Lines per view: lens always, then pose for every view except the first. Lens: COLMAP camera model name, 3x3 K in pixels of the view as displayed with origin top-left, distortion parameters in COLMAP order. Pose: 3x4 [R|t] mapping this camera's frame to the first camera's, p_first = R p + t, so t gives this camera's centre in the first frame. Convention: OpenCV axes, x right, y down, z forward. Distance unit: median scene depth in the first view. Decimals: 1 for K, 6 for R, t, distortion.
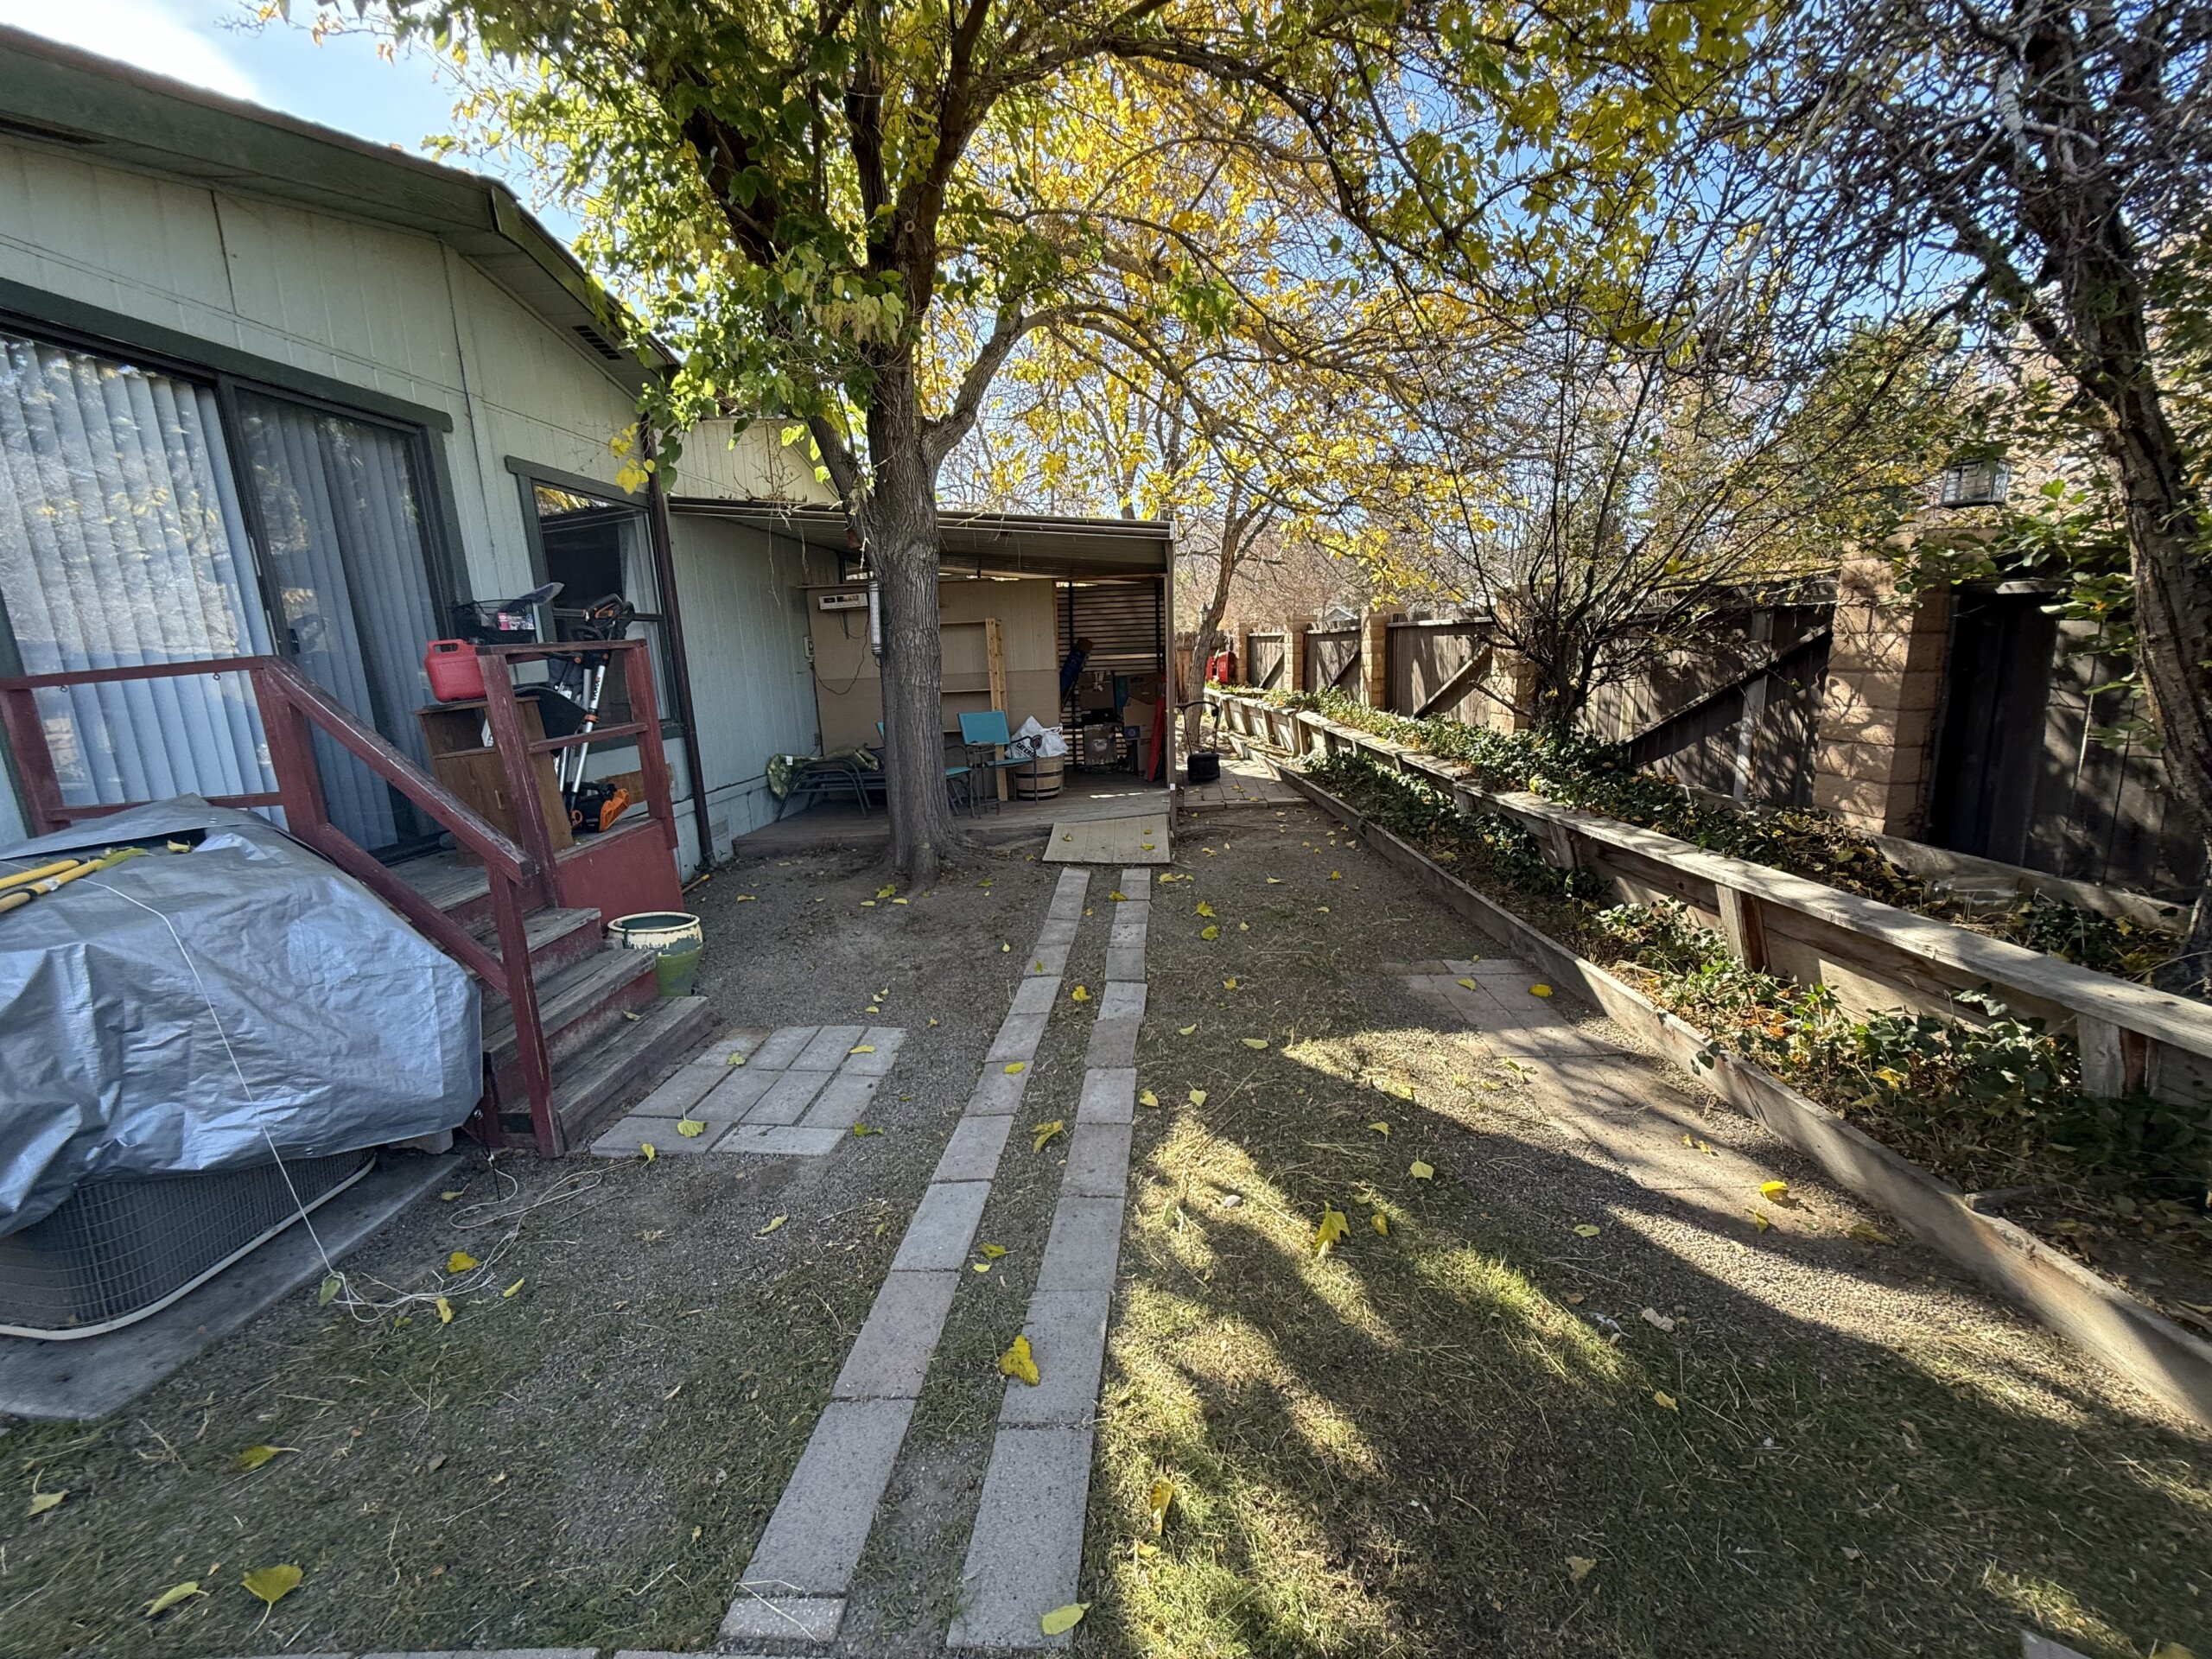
lens RADIAL K [[880.2, 0, 1111.0], [0, 880.2, 819.3], [0, 0, 1]] dist [0.000163, 0.000182]
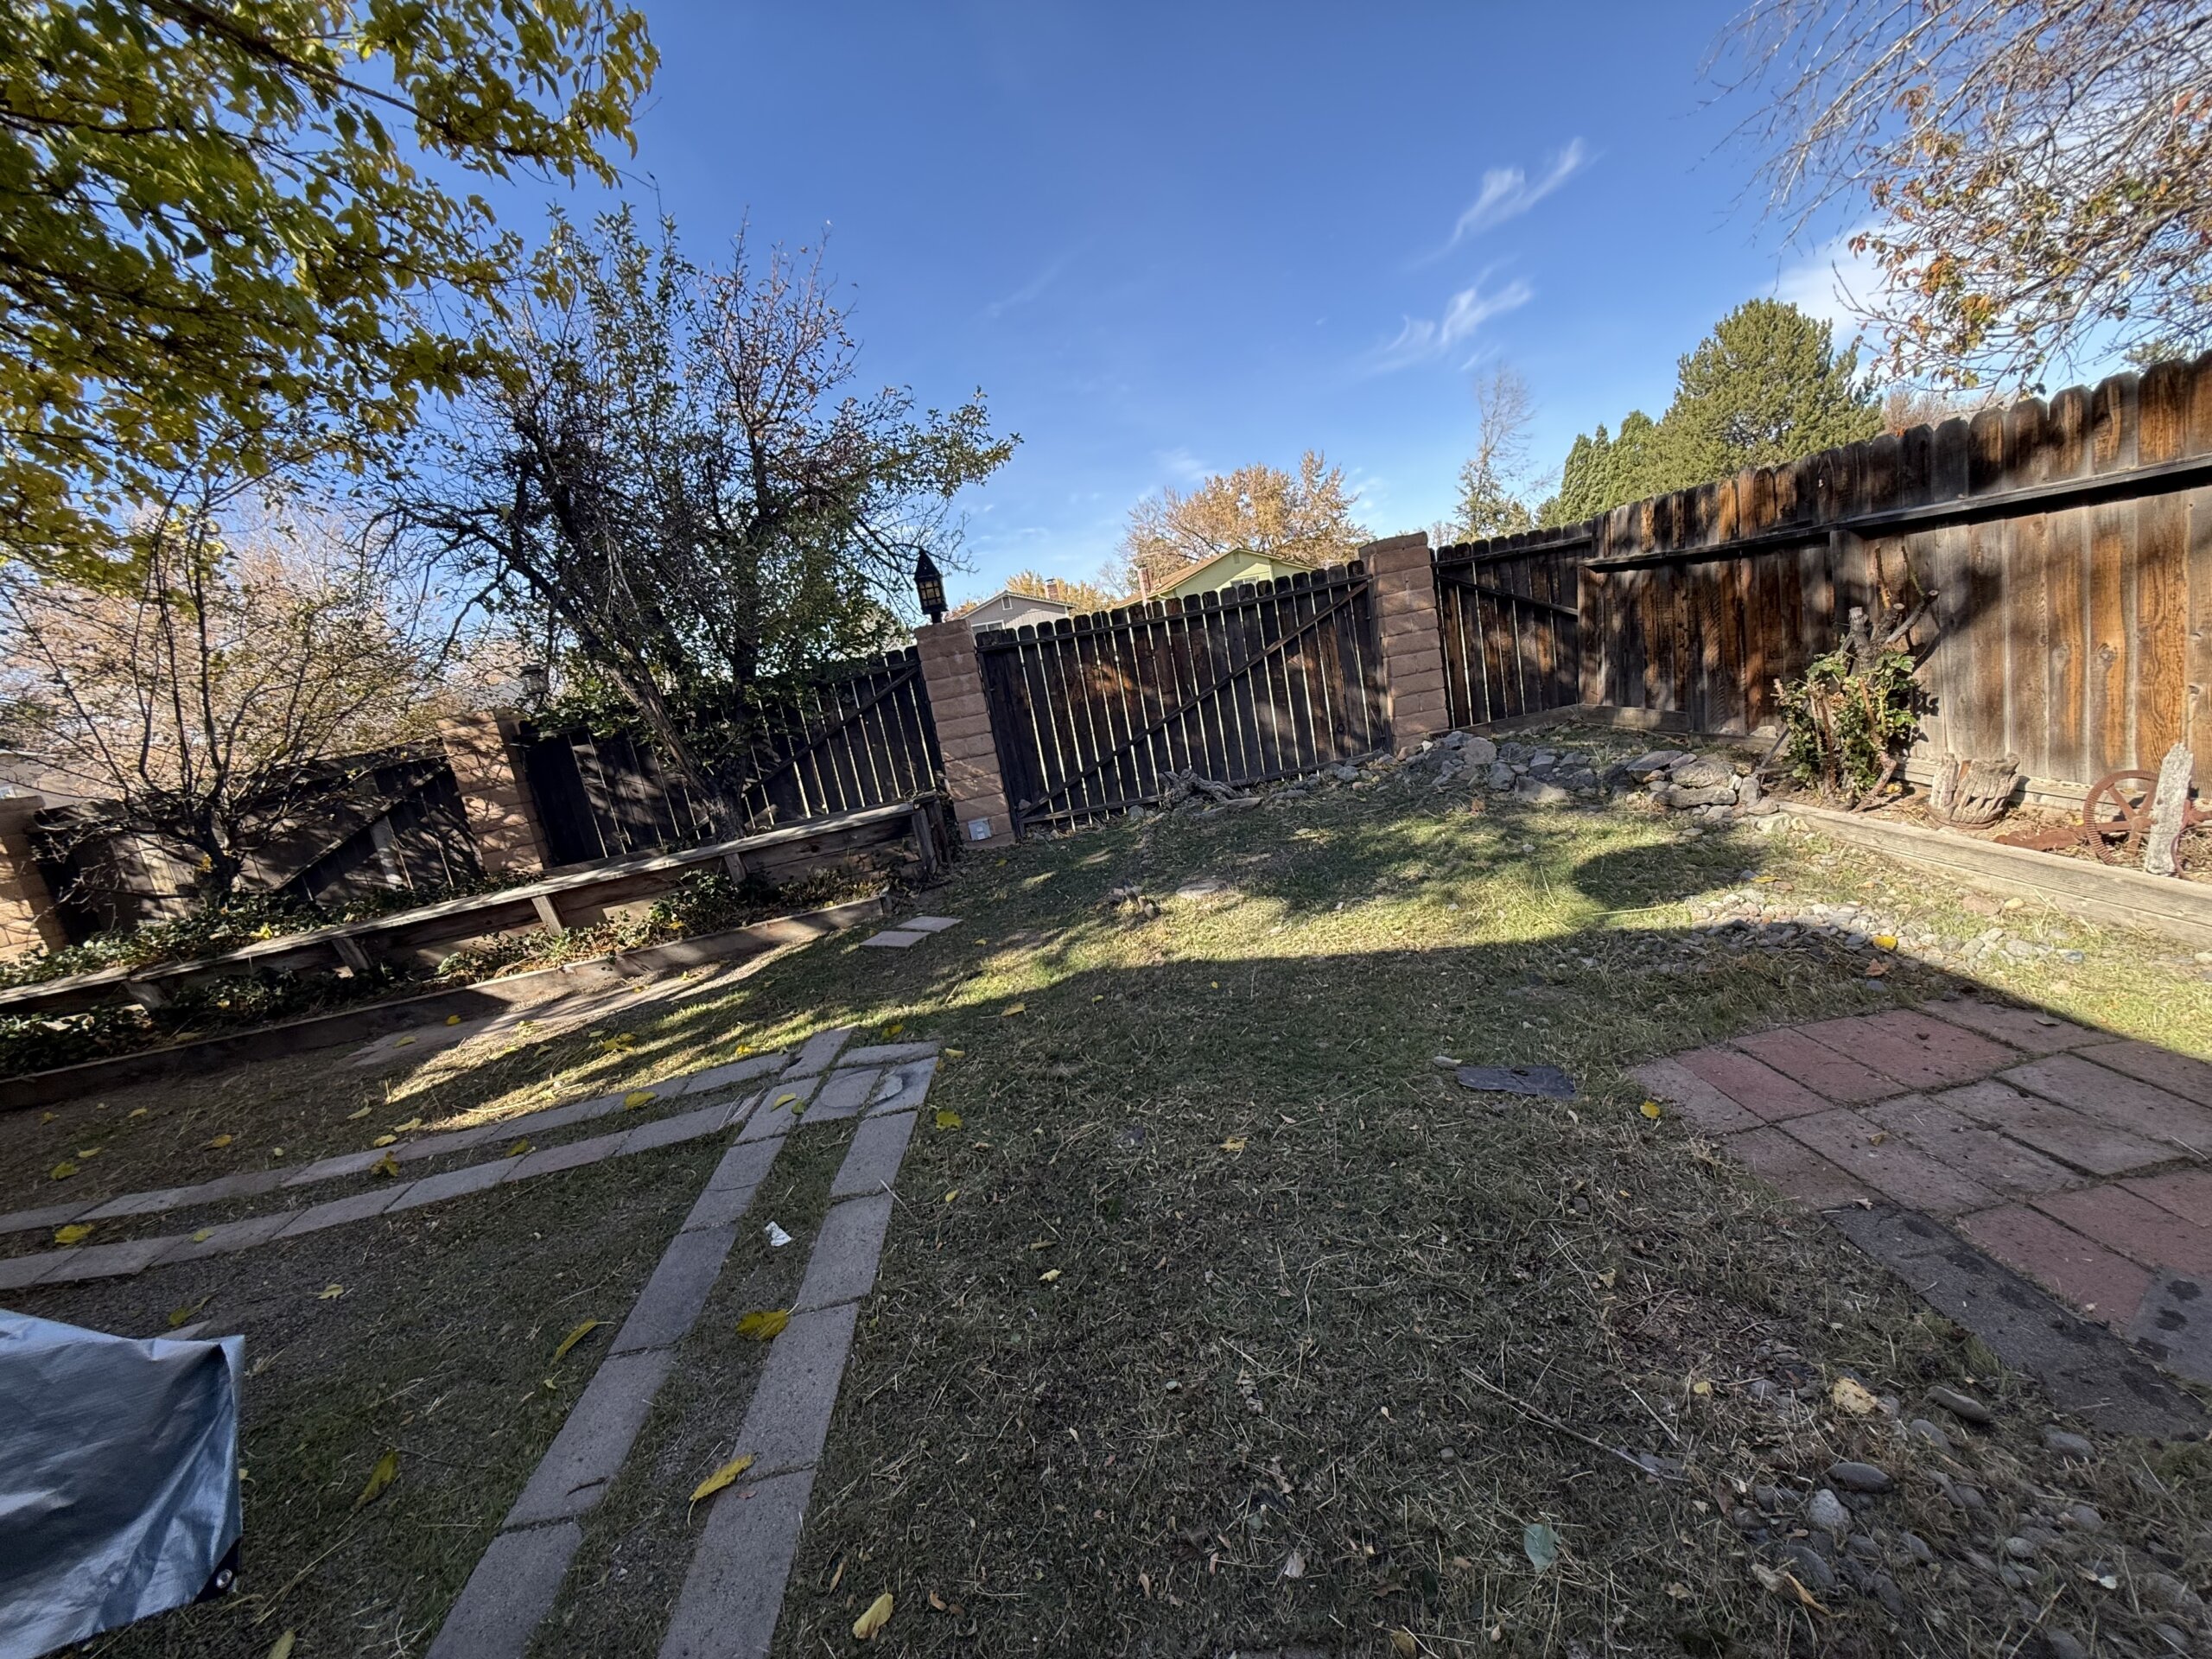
lens RADIAL K [[880.2, 0, 1105.8], [0, 880.2, 828.2], [0, 0, 1]] dist [0.000163, 0.000182]
pose [[-0.097059, -0.123209, 0.987623, -1.102048], [0.375930, 0.914262, 0.151002, 0.110033], [-0.921551, 0.385933, -0.042420, -0.014254]]
